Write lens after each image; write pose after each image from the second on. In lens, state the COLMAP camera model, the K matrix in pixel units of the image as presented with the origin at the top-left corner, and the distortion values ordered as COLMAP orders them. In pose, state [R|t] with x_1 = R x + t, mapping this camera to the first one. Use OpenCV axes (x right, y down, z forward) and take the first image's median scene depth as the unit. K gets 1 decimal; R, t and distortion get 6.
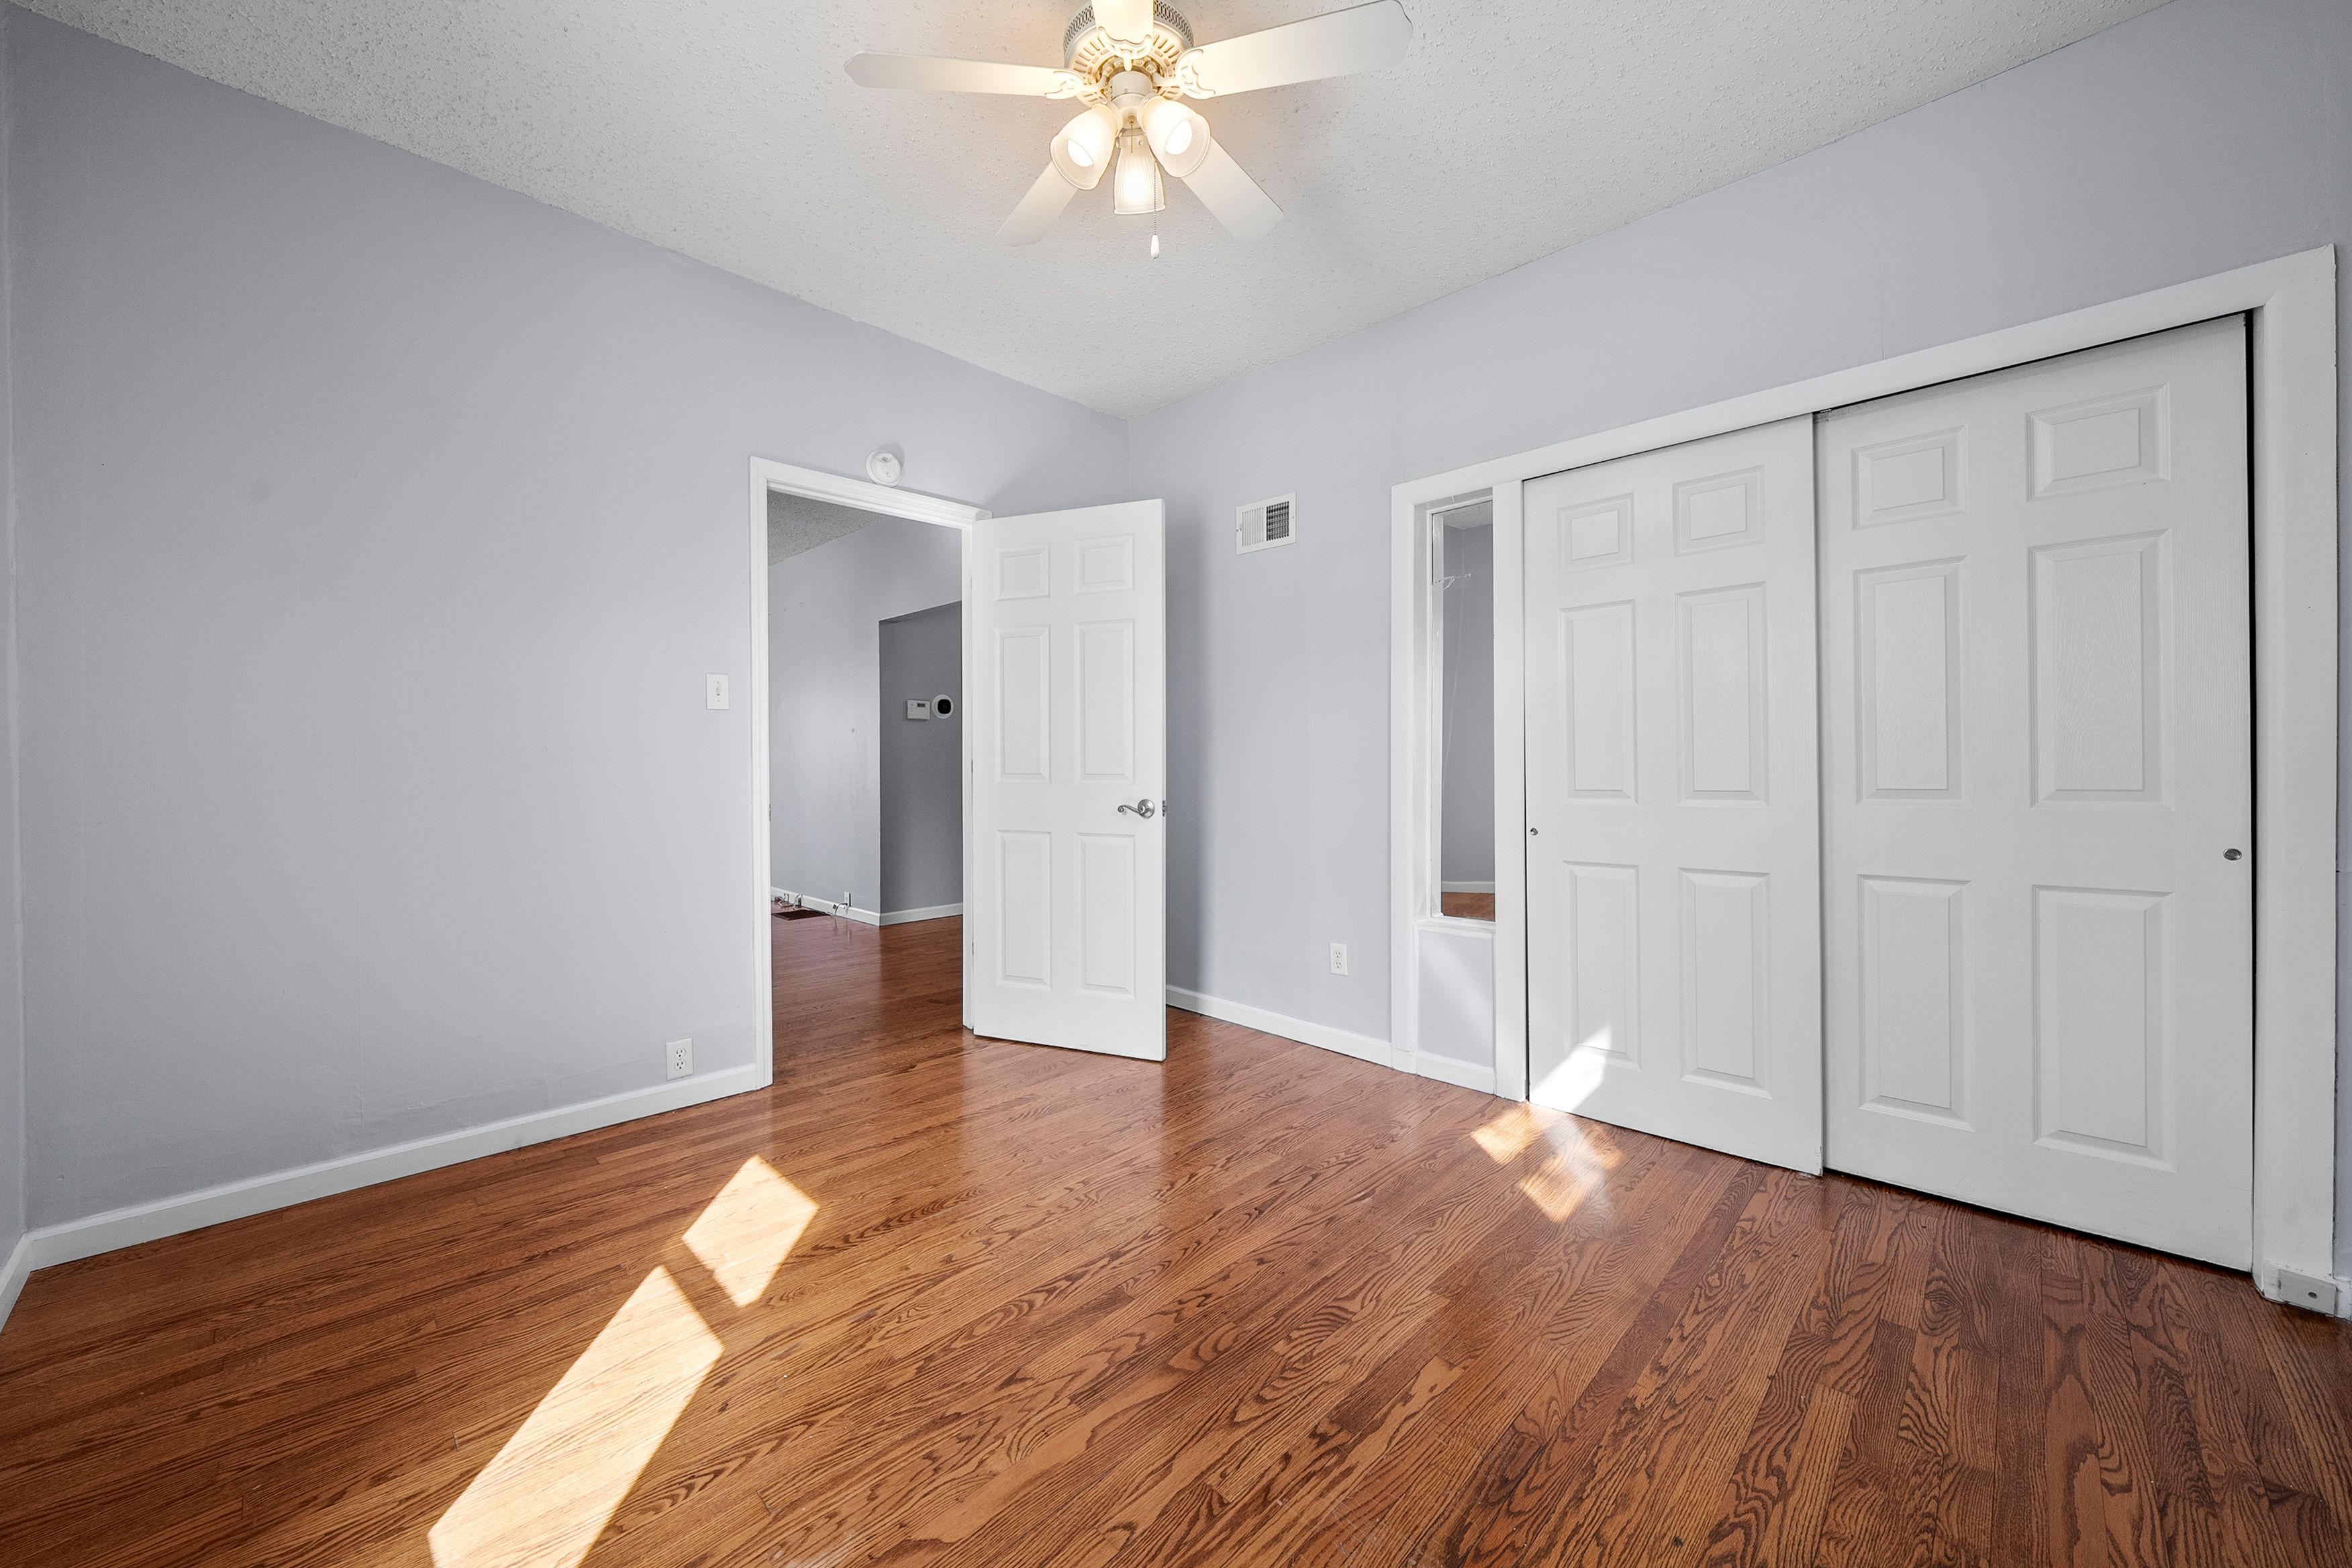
lens RADIAL K [[913.3, 0, 1157.3], [0, 913.3, 771.2], [0, 0, 1]] dist [-0.001267, -0.000619]
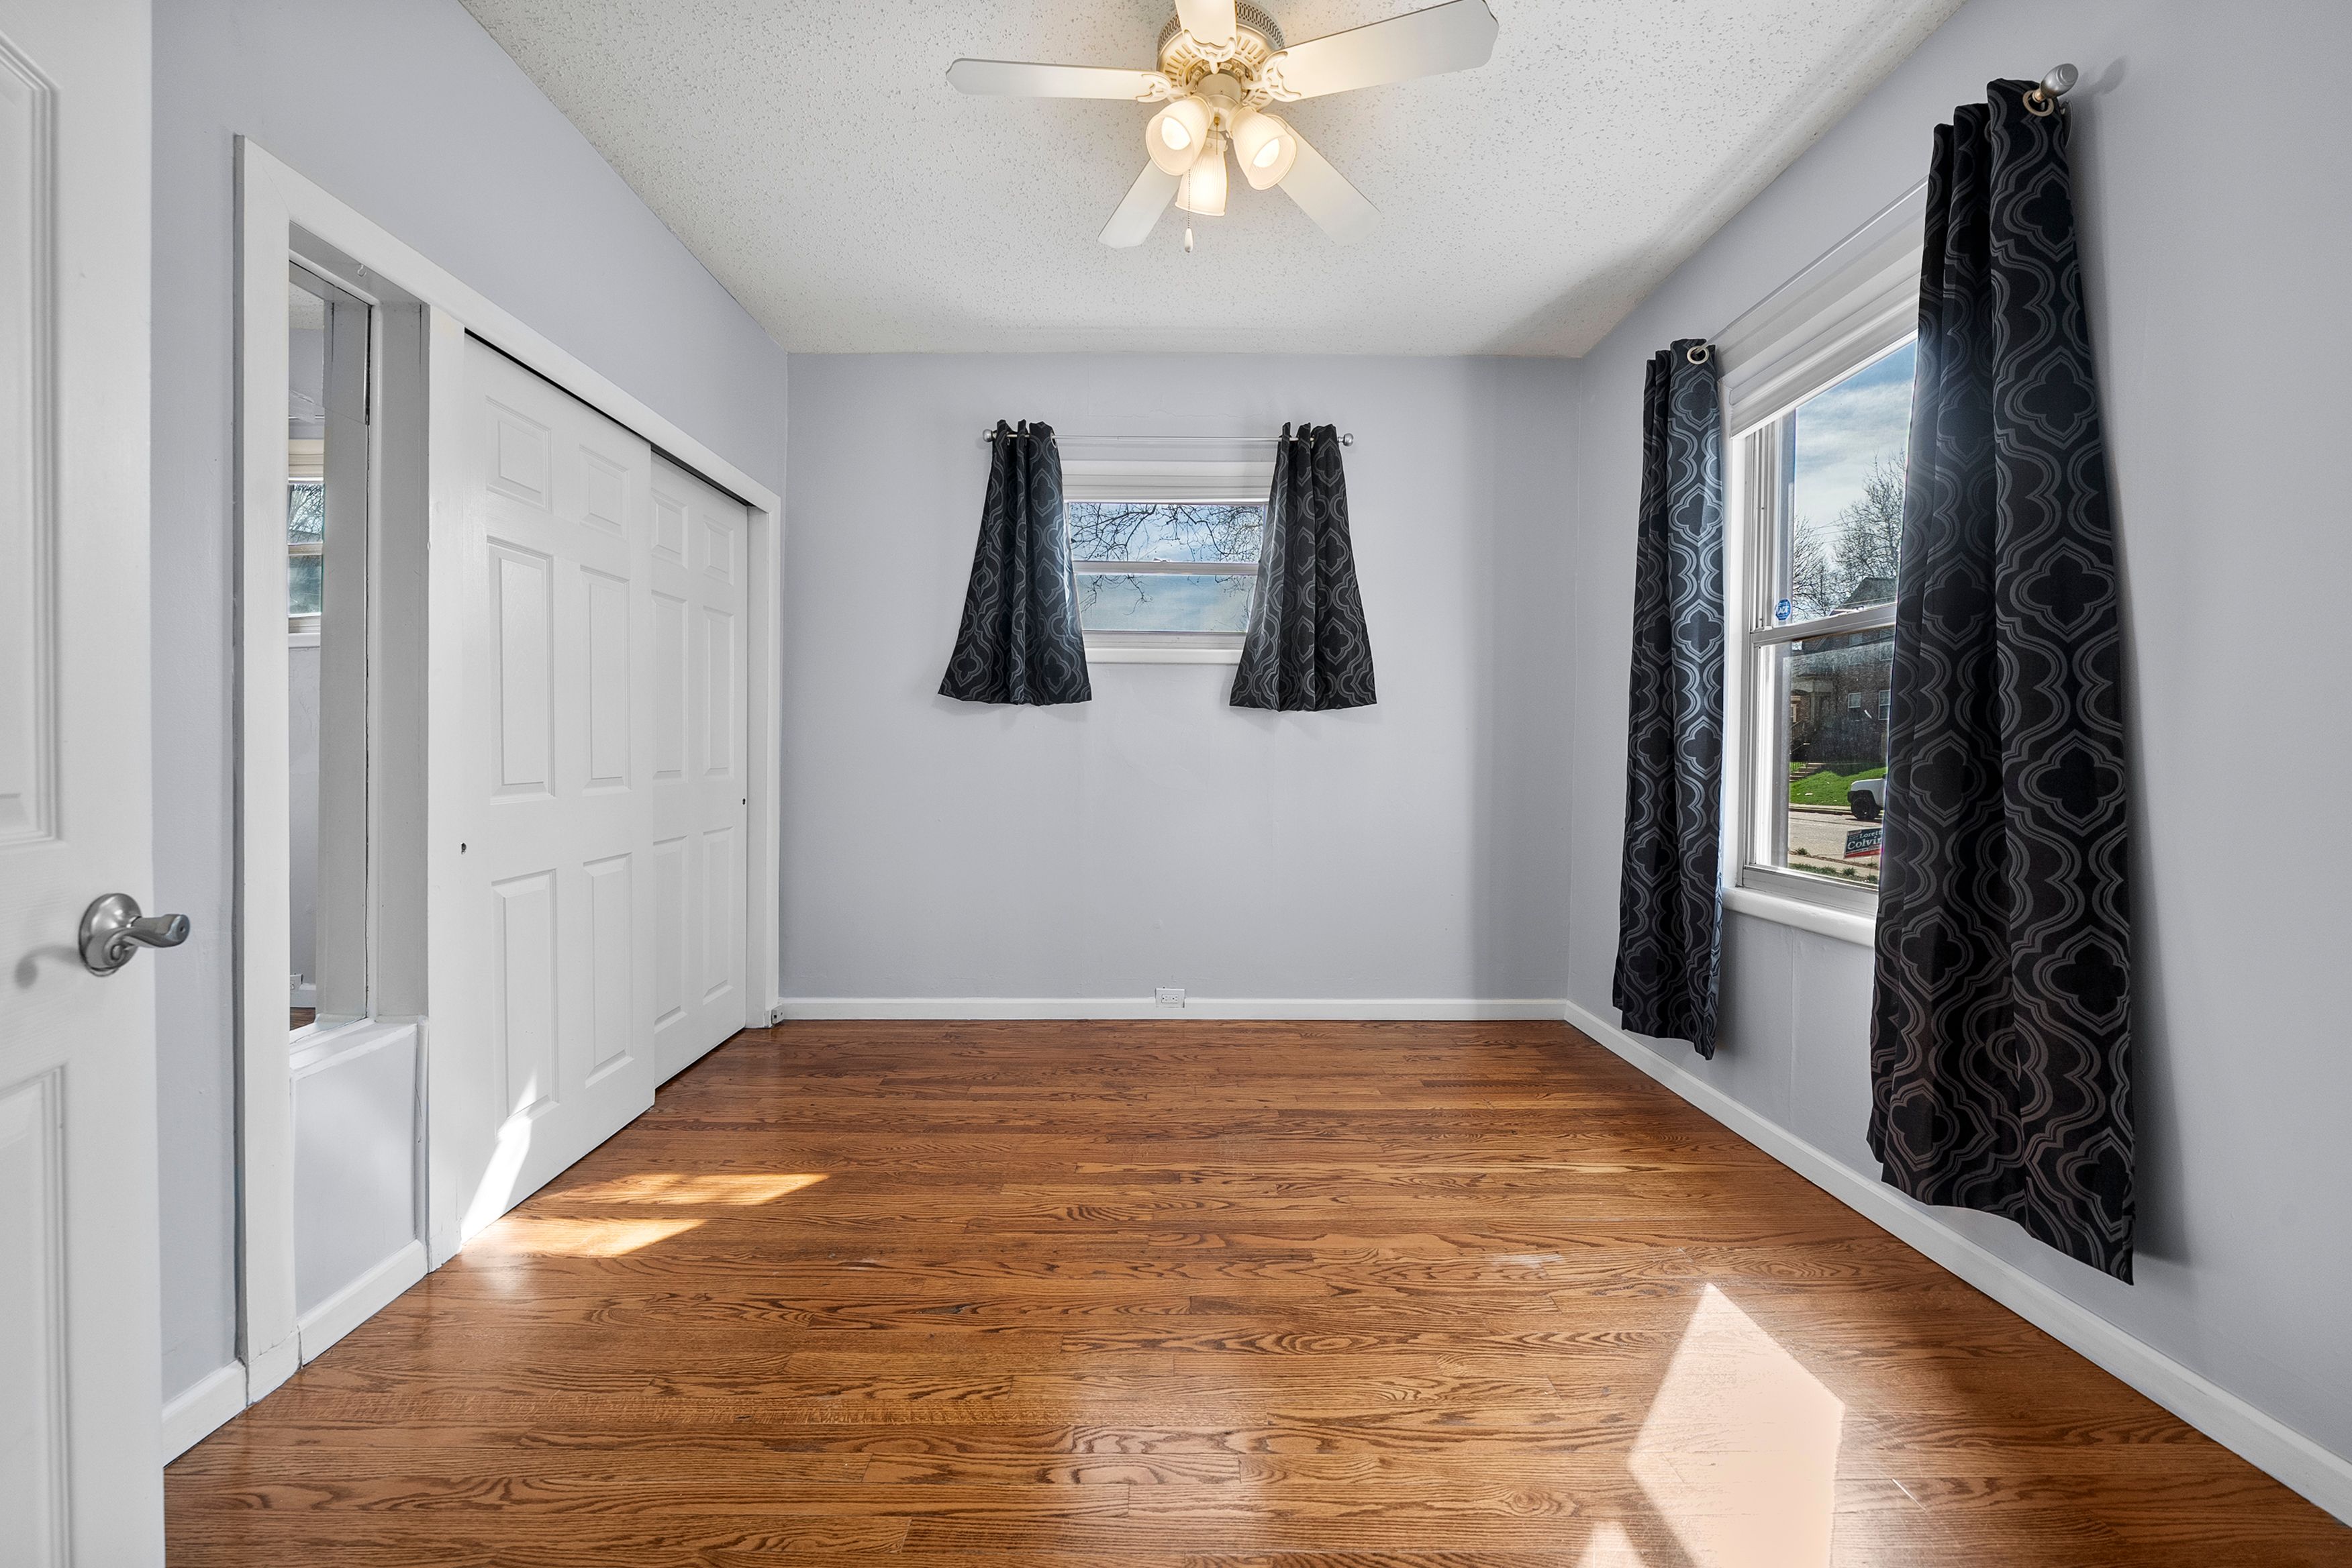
lens RADIAL K [[913.3, 0, 1167.8], [0, 913.3, 767.7], [0, 0, 1]] dist [-0.001267, -0.000619]
pose [[-0.740509, -0.012260, 0.671935, -0.721240], [0.000971, 0.999813, 0.019313, -0.011144], [-0.672046, 0.014954, -0.740358, 1.893671]]
